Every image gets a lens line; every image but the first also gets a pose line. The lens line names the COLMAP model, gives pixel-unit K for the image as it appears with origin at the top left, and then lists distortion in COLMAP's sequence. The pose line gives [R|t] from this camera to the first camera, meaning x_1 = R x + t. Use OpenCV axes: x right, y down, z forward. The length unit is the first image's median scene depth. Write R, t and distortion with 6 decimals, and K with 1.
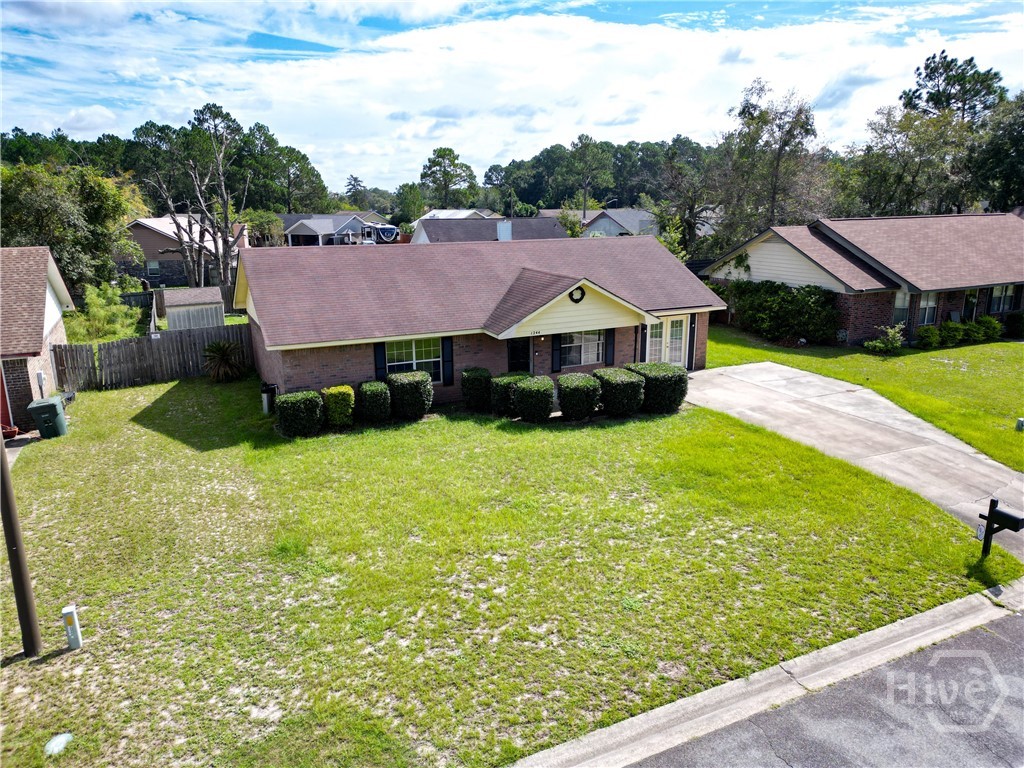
lens RADIAL K [[712.7, 0, 511.0], [0, 712.7, 394.2], [0, 0, 1]] dist [0.058569, -0.036219]
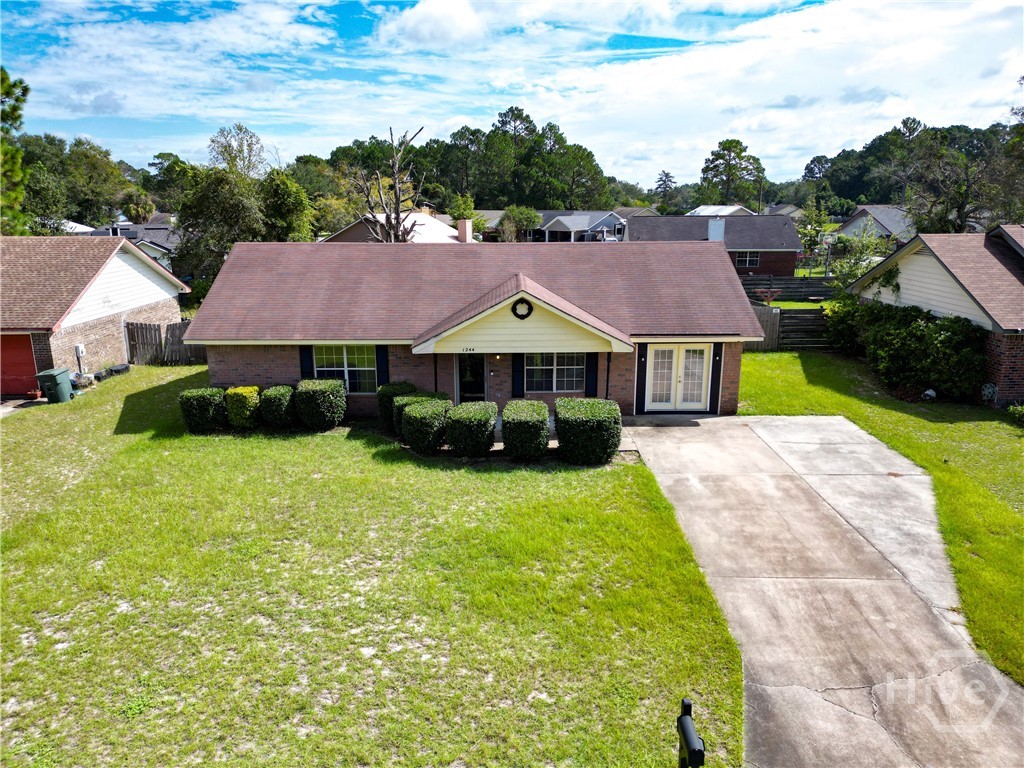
lens RADIAL K [[707.3, 0, 513.7], [0, 707.3, 408.4], [0, 0, 1]] dist [0.062468, -0.047928]
pose [[0.906163, 0.123969, -0.404351, 0.433200], [-0.113880, 0.992285, 0.049015, -0.063133], [0.407308, 0.001632, 0.913289, 0.232701]]
